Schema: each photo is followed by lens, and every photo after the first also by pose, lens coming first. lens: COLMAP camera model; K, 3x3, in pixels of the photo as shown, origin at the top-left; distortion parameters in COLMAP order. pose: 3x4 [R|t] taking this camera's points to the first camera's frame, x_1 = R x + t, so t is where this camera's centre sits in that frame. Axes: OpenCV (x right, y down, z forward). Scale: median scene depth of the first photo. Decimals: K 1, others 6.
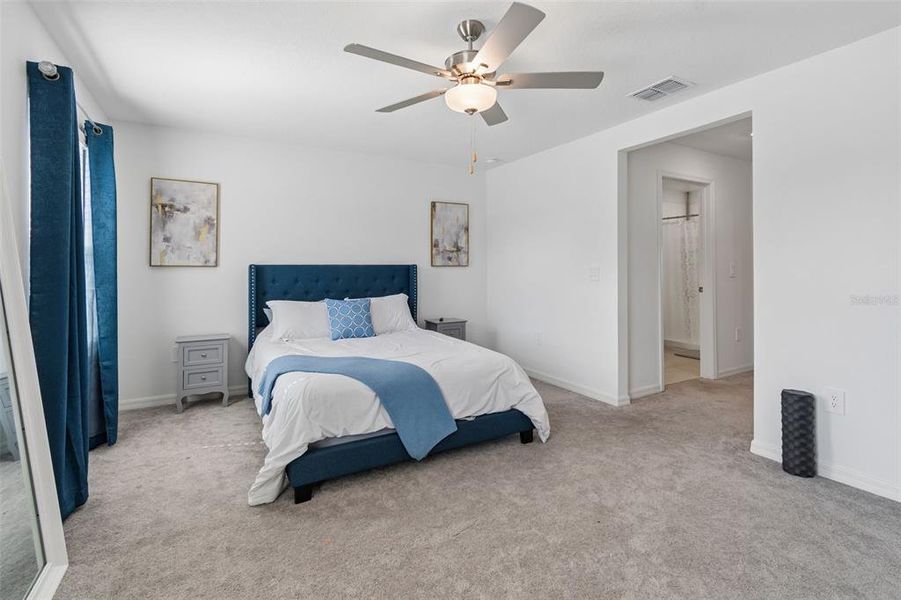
lens RADIAL K [[405.3, 0, 448.7], [0, 405.3, 264.3], [0, 0, 1]] dist [0.017357, 0.000056]
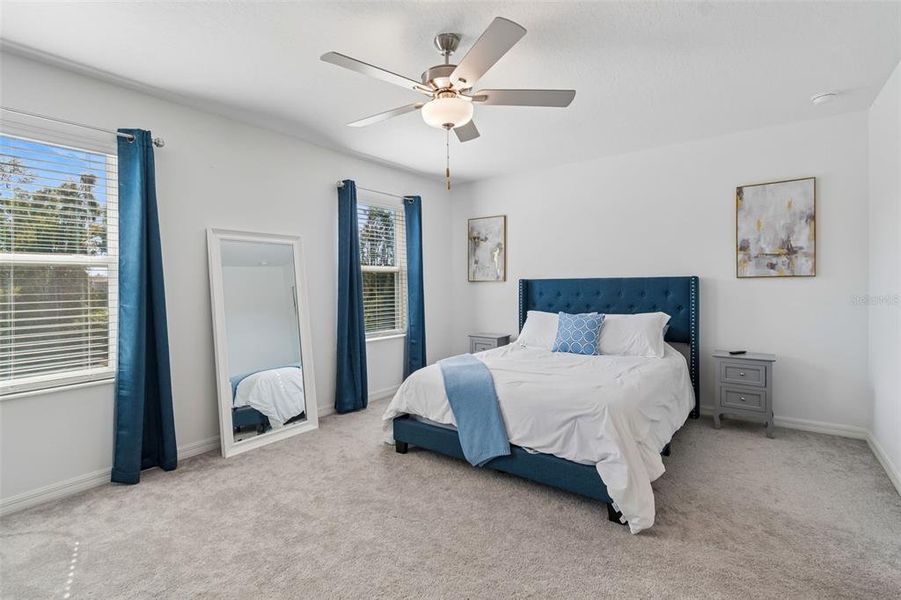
lens RADIAL K [[413.0, 0, 451.2], [0, 413.0, 286.4], [0, 0, 1]] dist [0.001396, 0.000236]
pose [[0.437700, 0.003809, -0.899113, 0.511239], [0.018765, 0.999735, 0.013370, 0.001123], [0.898925, -0.022724, 0.437512, 0.291689]]
